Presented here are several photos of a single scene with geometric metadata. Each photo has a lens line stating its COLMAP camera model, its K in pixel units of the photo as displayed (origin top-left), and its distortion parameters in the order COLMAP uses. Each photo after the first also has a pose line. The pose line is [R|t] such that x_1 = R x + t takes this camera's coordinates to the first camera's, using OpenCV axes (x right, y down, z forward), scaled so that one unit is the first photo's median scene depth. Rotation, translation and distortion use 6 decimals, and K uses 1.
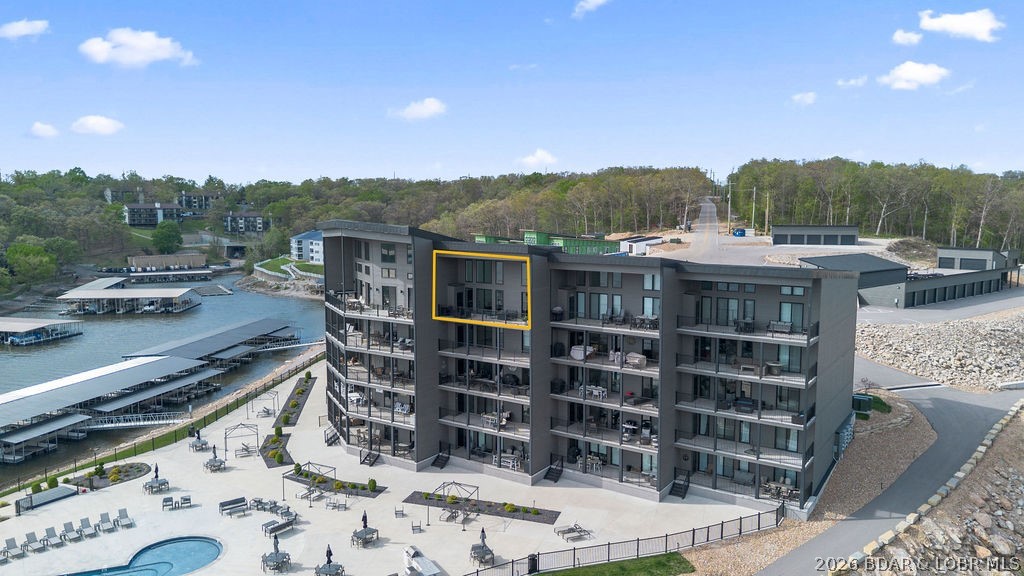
lens RADIAL K [[726.8, 0, 512.0], [0, 726.8, 288.0], [0, 0, 1]] dist [-0.000350, -0.001873]
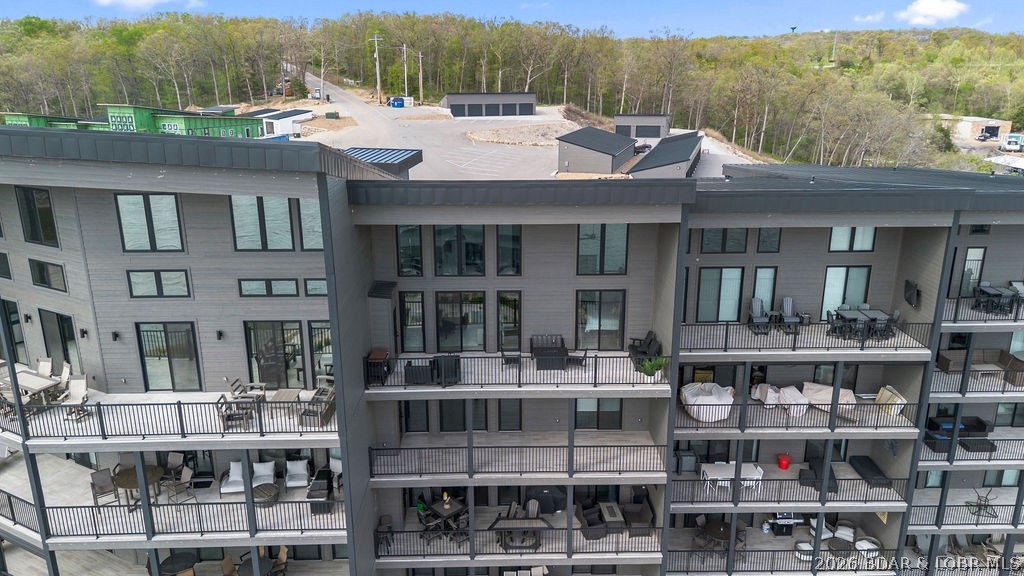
lens RADIAL K [[726.8, 0, 512.0], [0, 726.8, 288.0], [0, 0, 1]] dist [-0.000350, -0.001873]
pose [[0.799512, -0.164356, 0.577726, -0.092016], [0.057161, 0.978289, 0.199207, -0.028975], [-0.597924, -0.126244, 0.791549, 0.264750]]
